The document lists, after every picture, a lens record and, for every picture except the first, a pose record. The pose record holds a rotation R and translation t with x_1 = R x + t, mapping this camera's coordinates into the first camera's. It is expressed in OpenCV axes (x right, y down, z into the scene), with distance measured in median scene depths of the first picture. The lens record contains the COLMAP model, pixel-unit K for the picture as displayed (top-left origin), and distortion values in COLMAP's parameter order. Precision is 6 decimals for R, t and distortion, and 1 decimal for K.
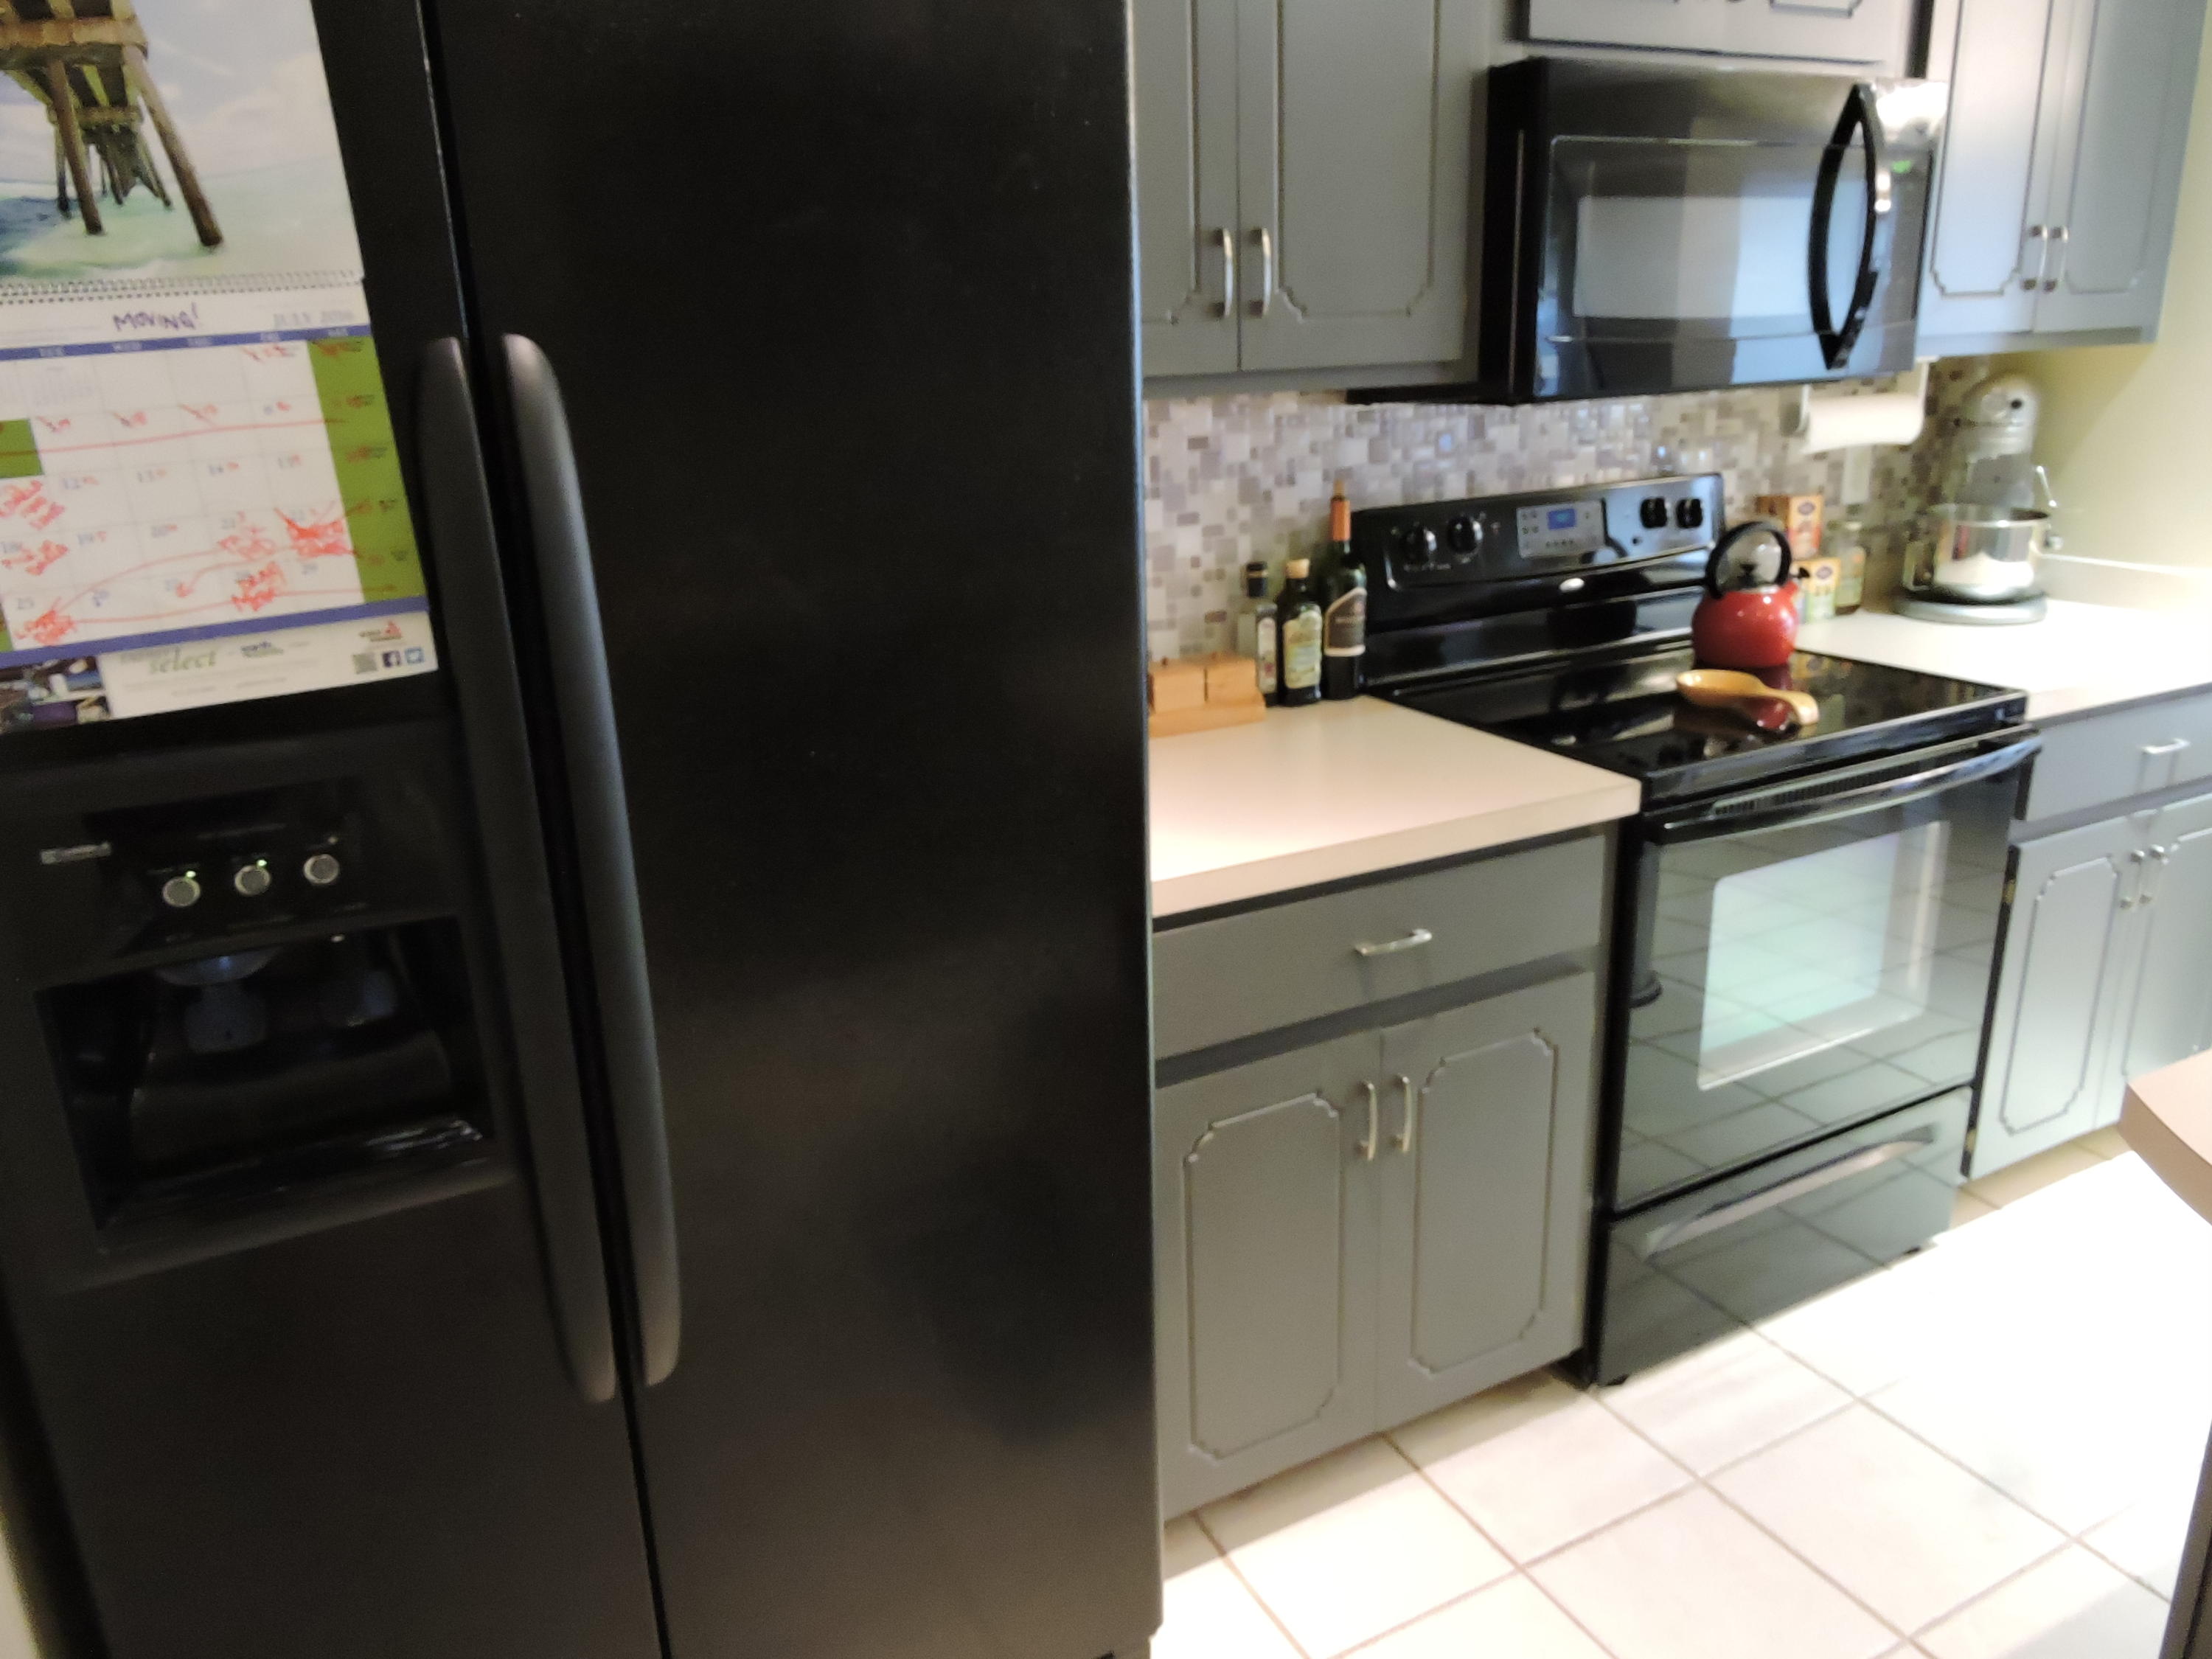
lens RADIAL K [[1577.9, 0, 1102.8], [0, 1577.9, 835.3], [0, 0, 1]] dist [0.001843, -0.006938]
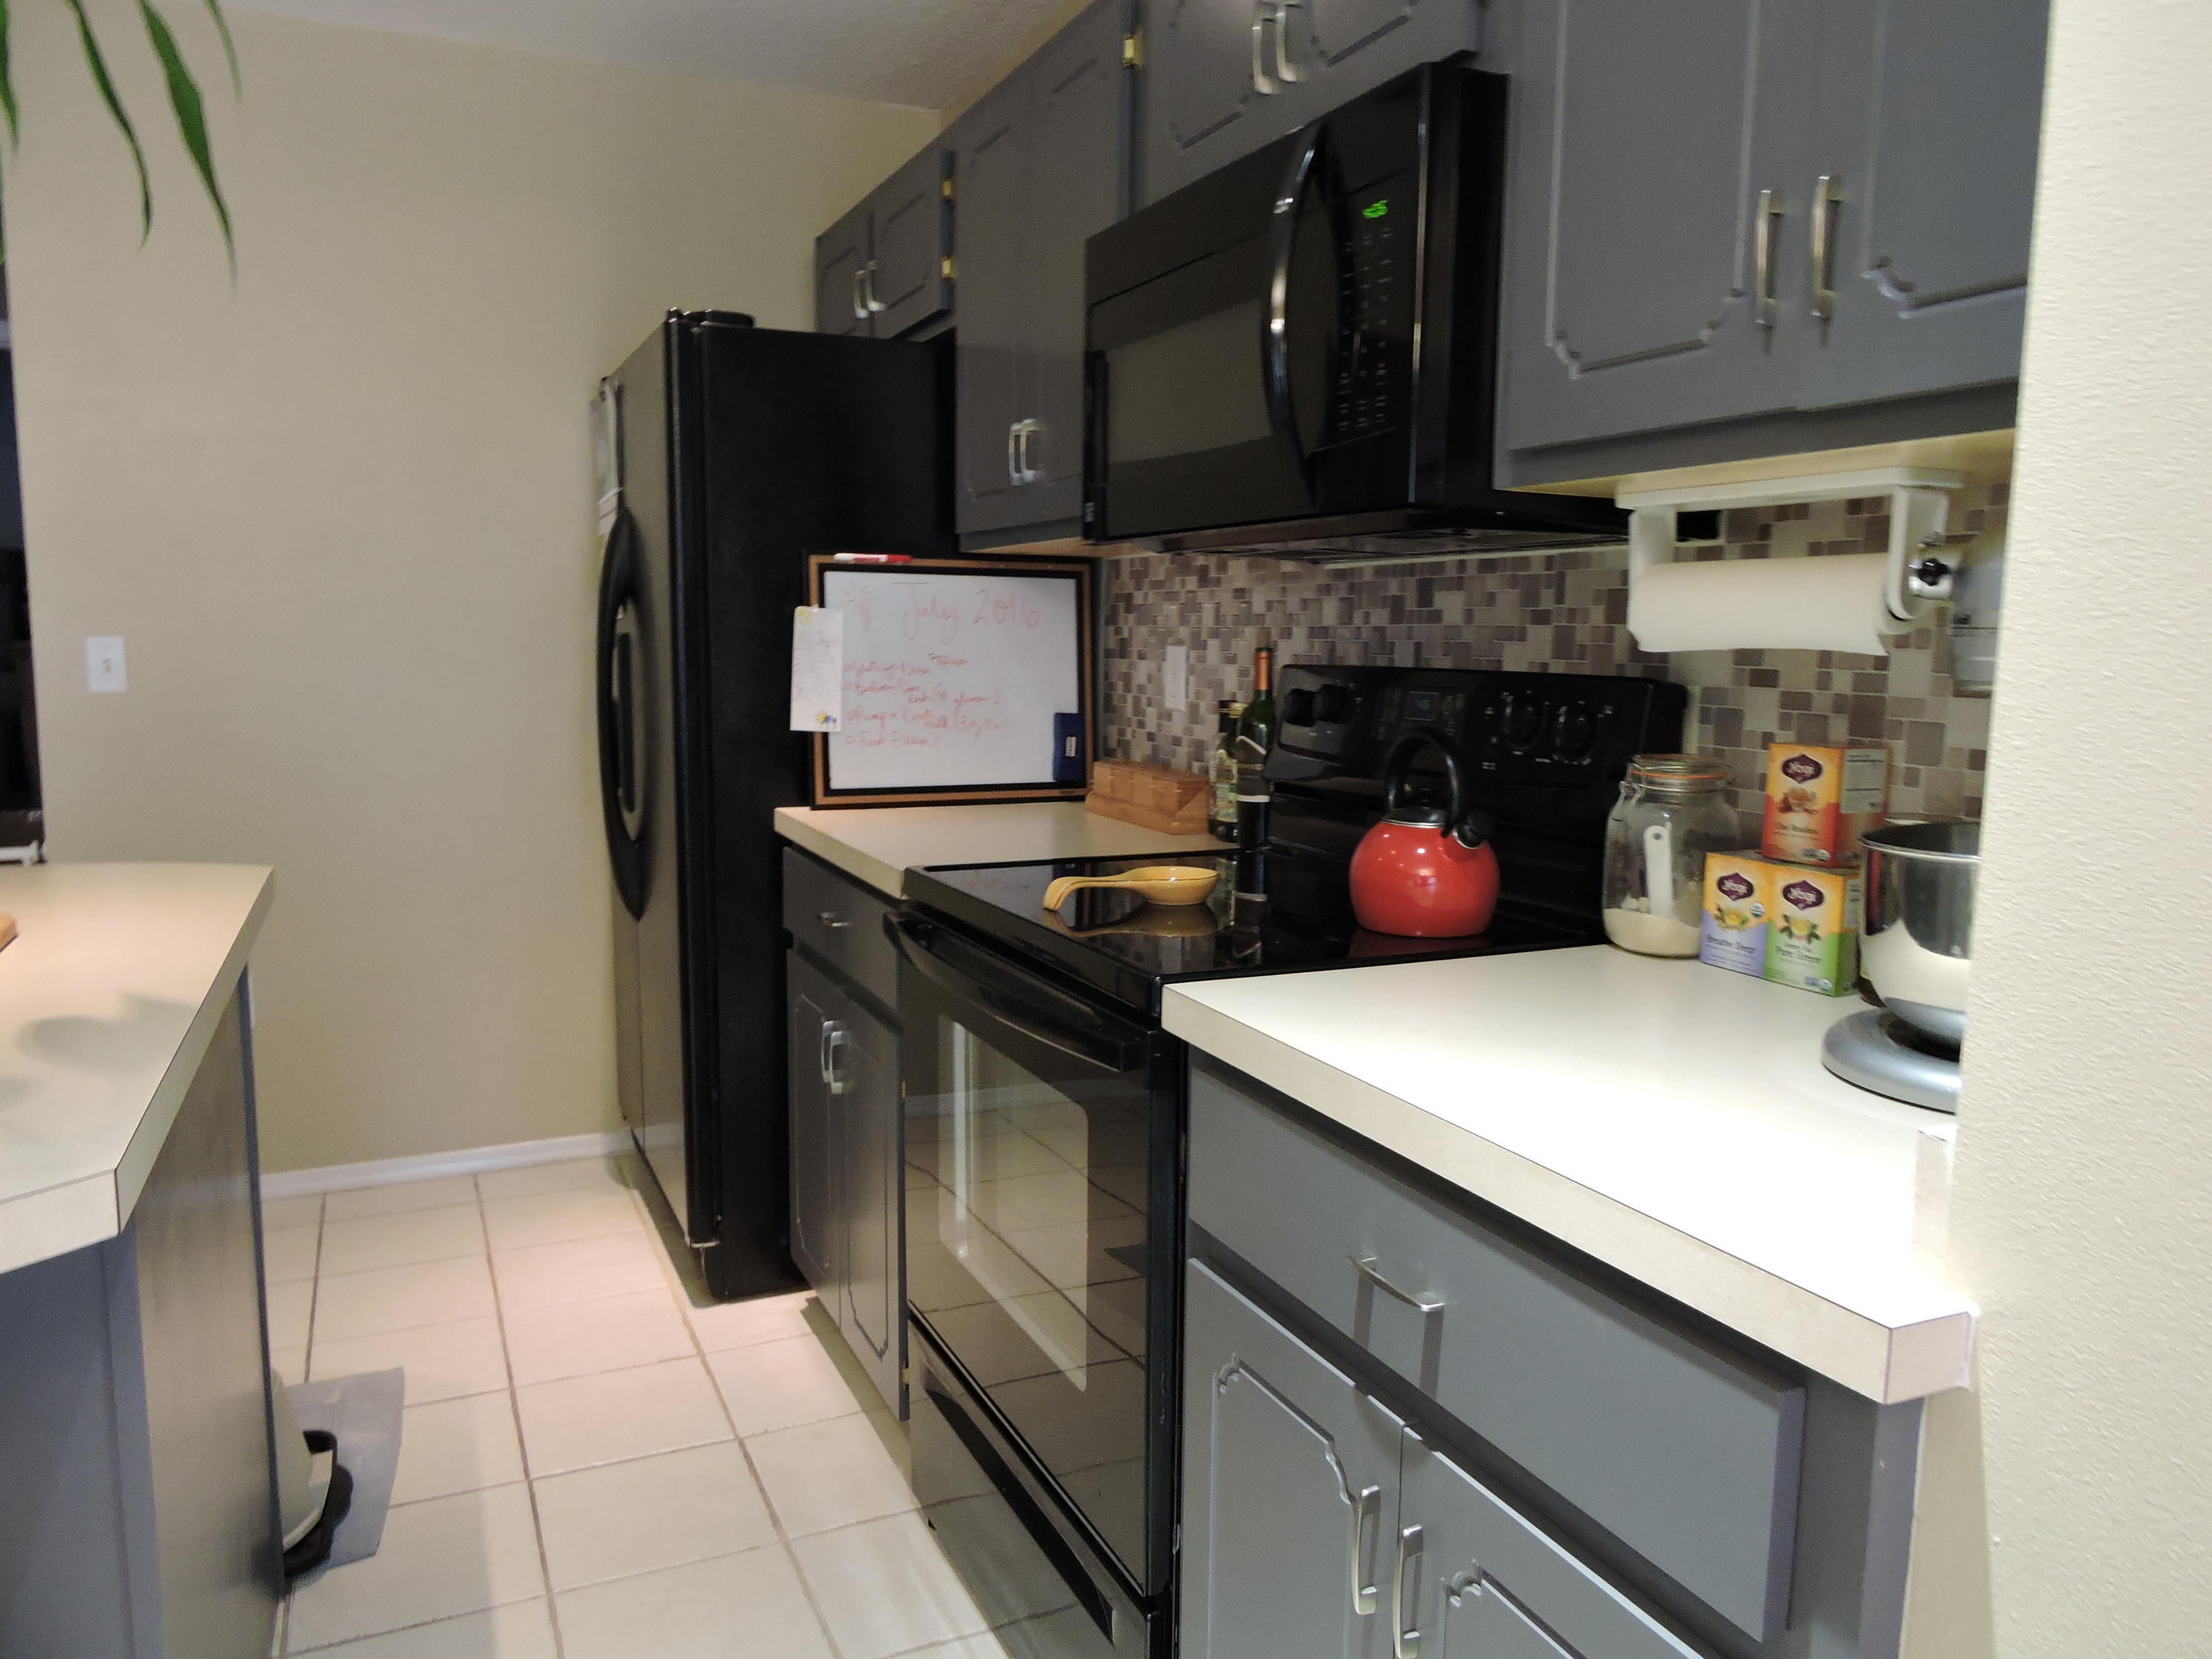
lens RADIAL K [[1577.9, 0, 1102.8], [0, 1577.9, 835.3], [0, 0, 1]] dist [0.001843, -0.006938]
pose [[-0.045382, 0.163382, -0.985519, 1.156044], [-0.313525, 0.934359, 0.169338, -0.237780], [0.948495, 0.316670, 0.008821, 0.915349]]
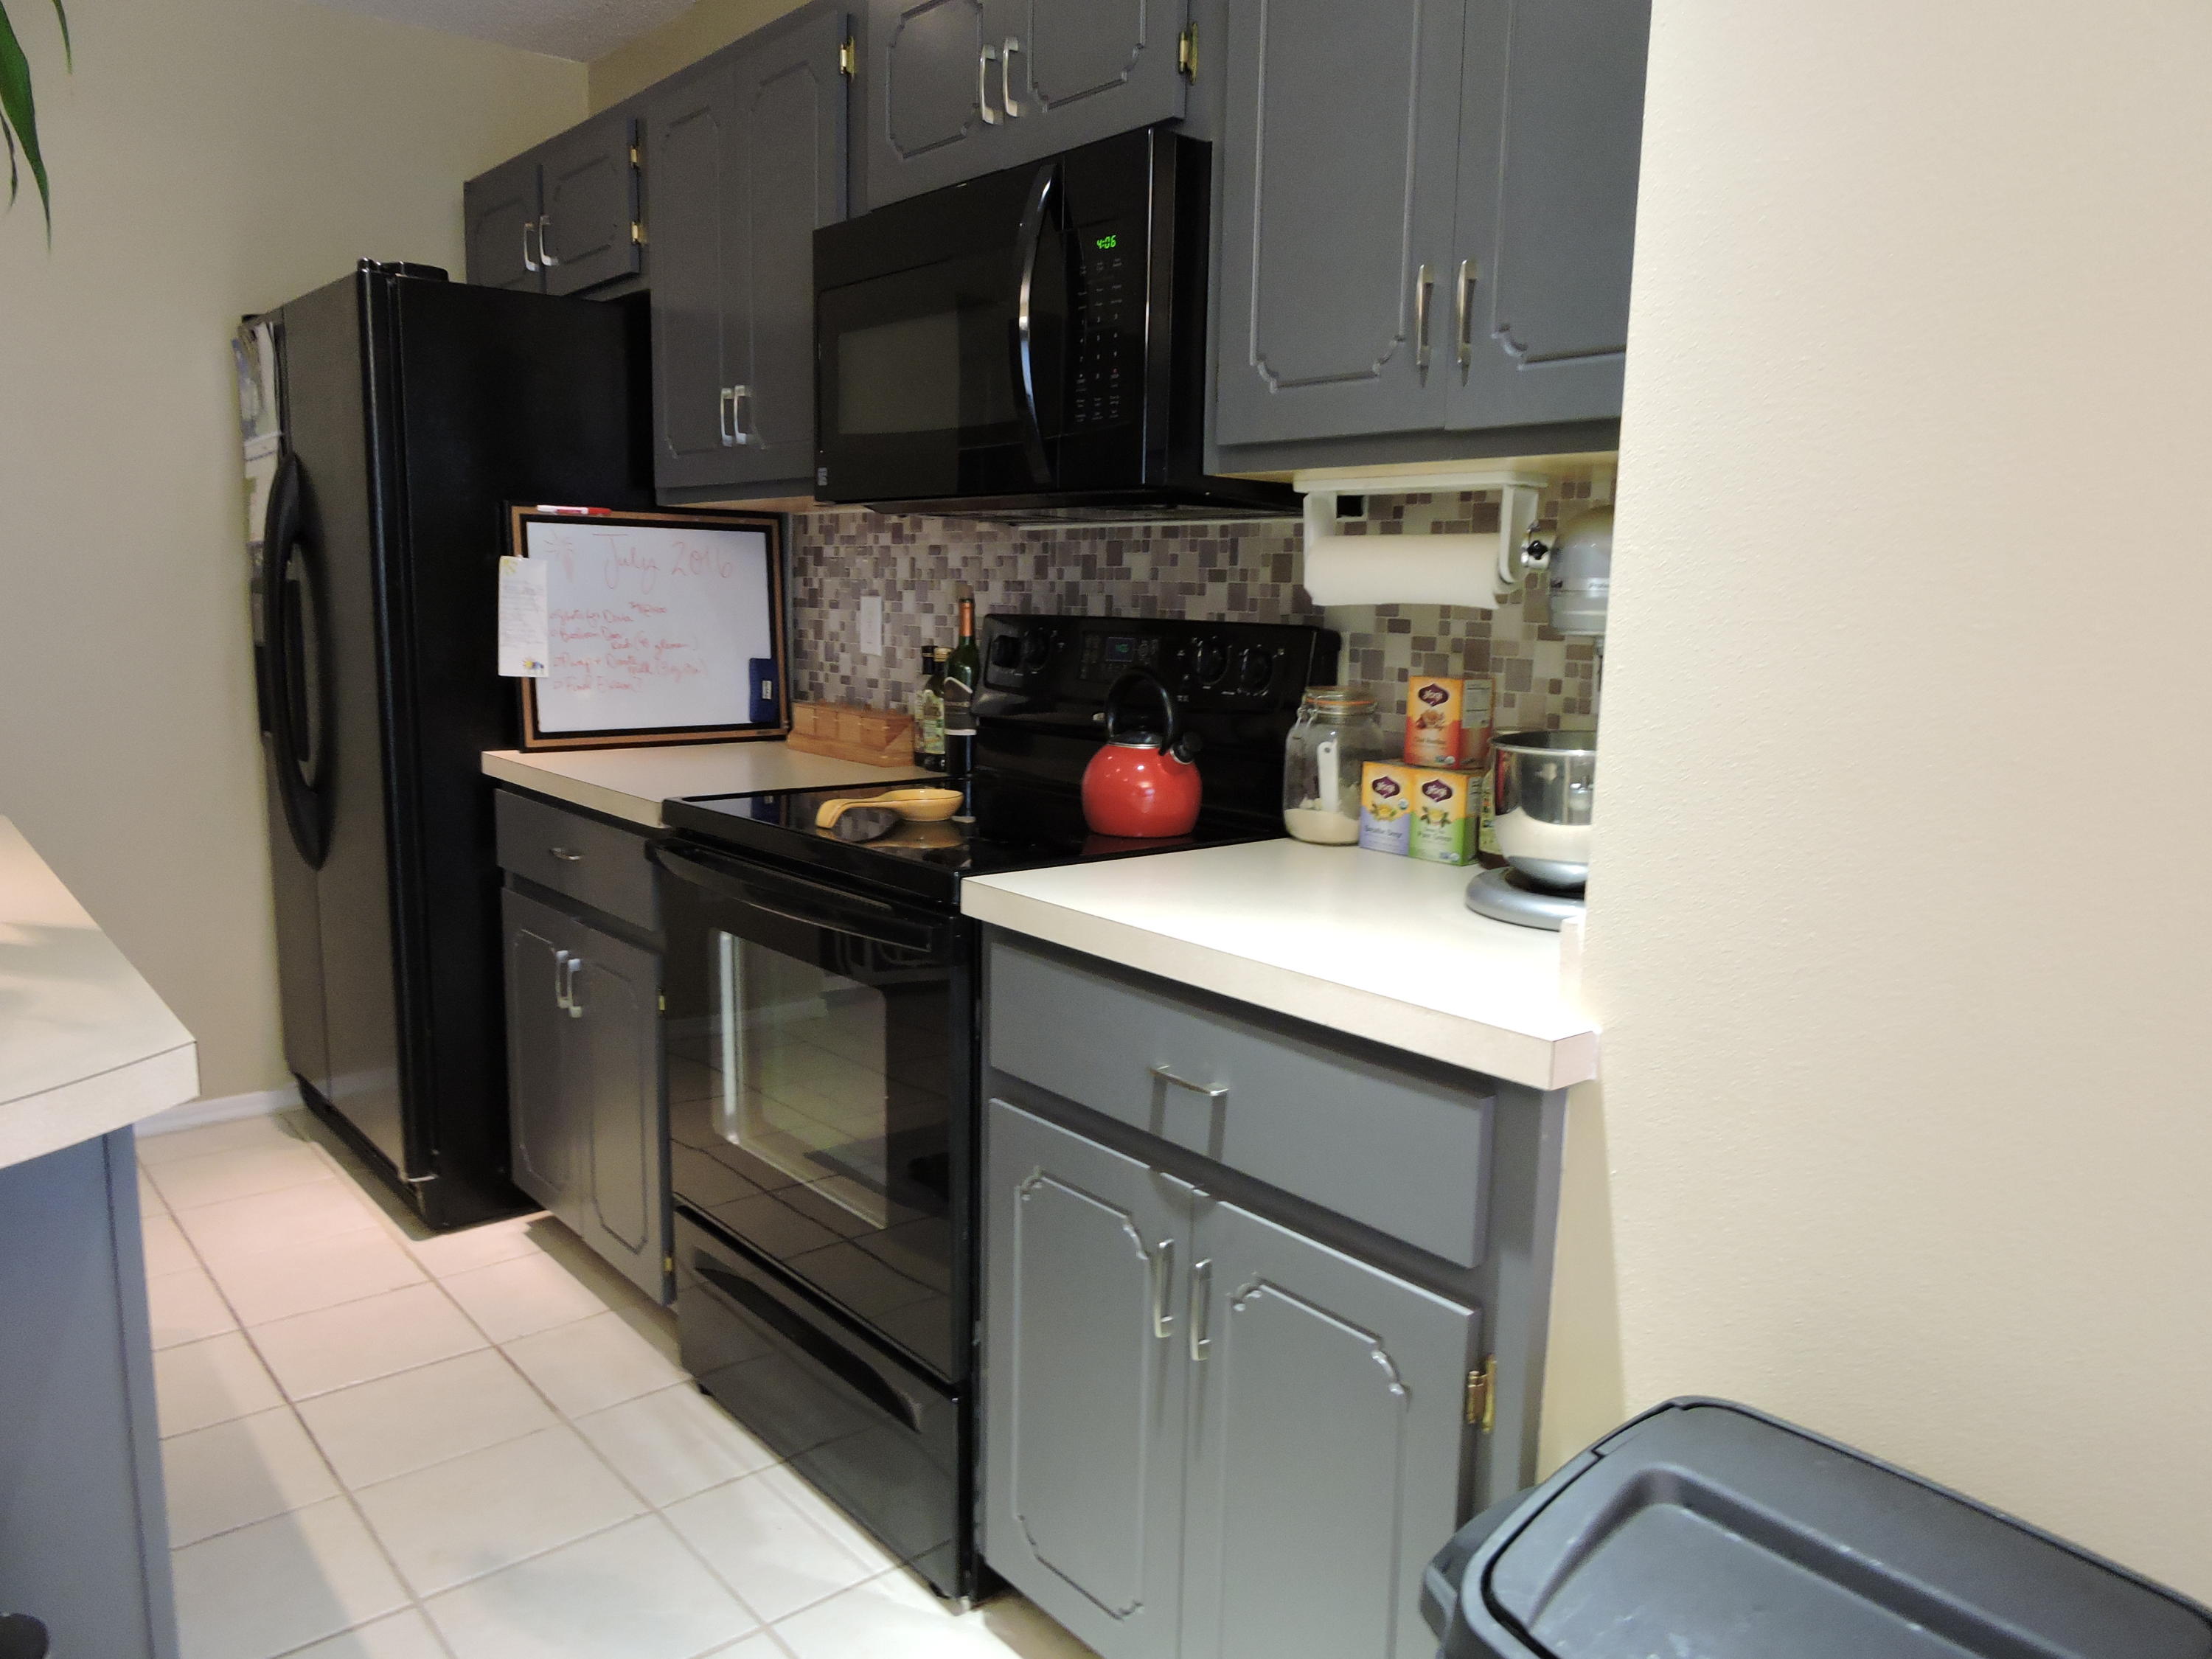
lens RADIAL K [[1577.9, 0, 1102.8], [0, 1577.9, 835.3], [0, 0, 1]] dist [0.001843, -0.006938]
pose [[0.220071, 0.192338, -0.956334, 1.284988], [-0.323113, 0.939399, 0.114578, -0.213472], [0.920417, 0.283789, 0.268881, 0.816650]]
